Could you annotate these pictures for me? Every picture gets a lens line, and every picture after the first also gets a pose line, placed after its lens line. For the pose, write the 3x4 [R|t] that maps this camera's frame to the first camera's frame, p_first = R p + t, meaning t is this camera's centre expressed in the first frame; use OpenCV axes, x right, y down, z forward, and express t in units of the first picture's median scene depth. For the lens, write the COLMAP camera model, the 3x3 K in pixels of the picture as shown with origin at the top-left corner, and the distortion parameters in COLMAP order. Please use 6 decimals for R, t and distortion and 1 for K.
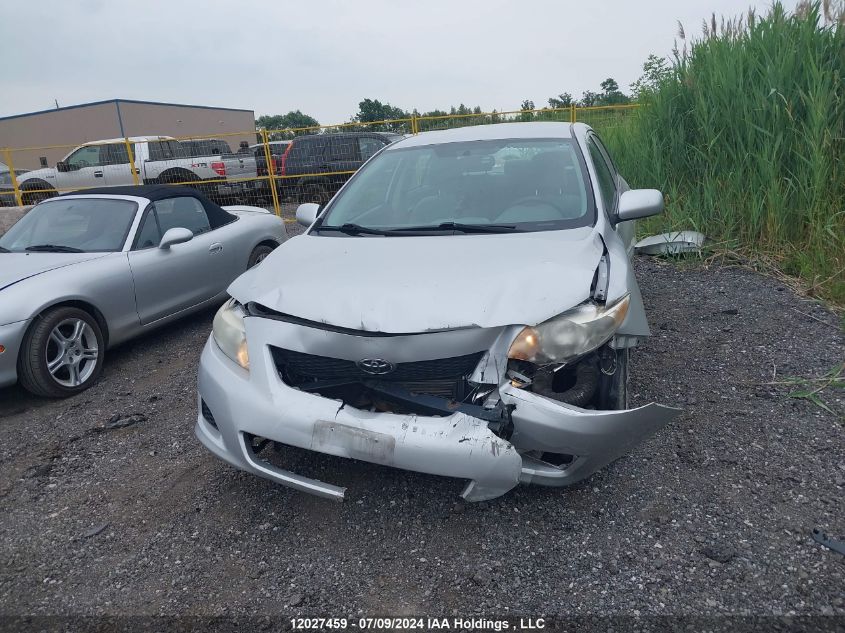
lens RADIAL K [[763.5, 0, 462.5], [0, 763.5, 277.6], [0, 0, 1]] dist [0.001082, -0.000410]
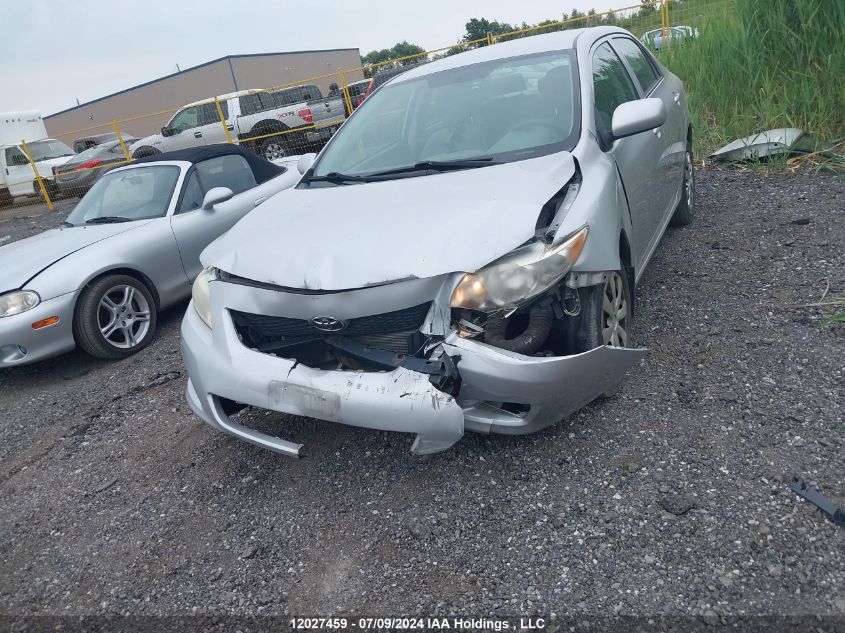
lens RADIAL K [[766.3, 0, 422.5], [0, 766.3, 316.5], [0, 0, 1]] dist [0.000557, 0.001059]
pose [[0.973987, -0.062304, -0.217870, 0.217287], [0.093172, 0.986536, 0.134408, -0.013675], [0.206562, -0.151211, 0.966678, 0.066939]]
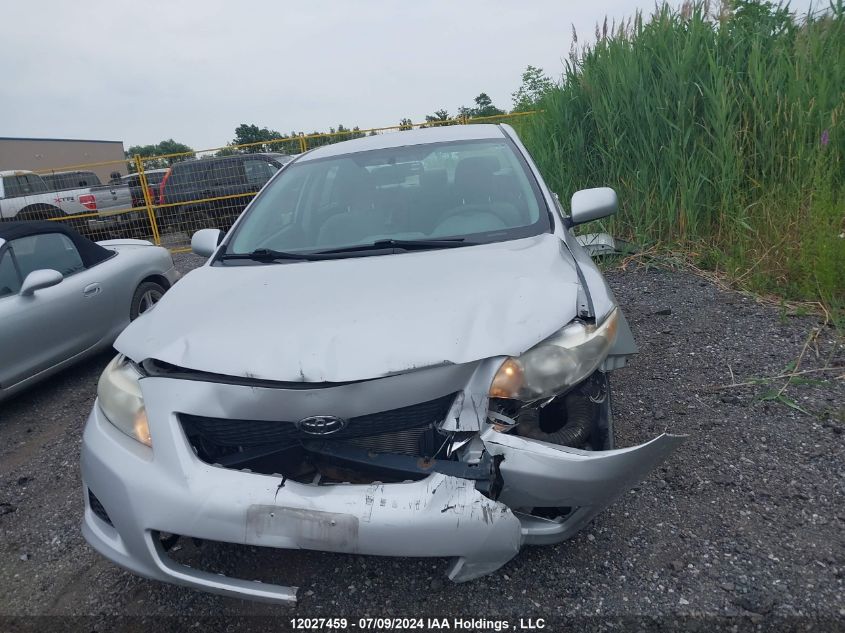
lens RADIAL K [[747.4, 0, 488.6], [0, 747.4, 282.7], [0, 0, 1]] dist [-0.011200, -0.003623]
pose [[0.981174, -0.079166, 0.176156, -0.065601], [0.081208, 0.996687, -0.004400, -0.013571], [-0.175224, 0.018622, 0.984353, 0.197606]]
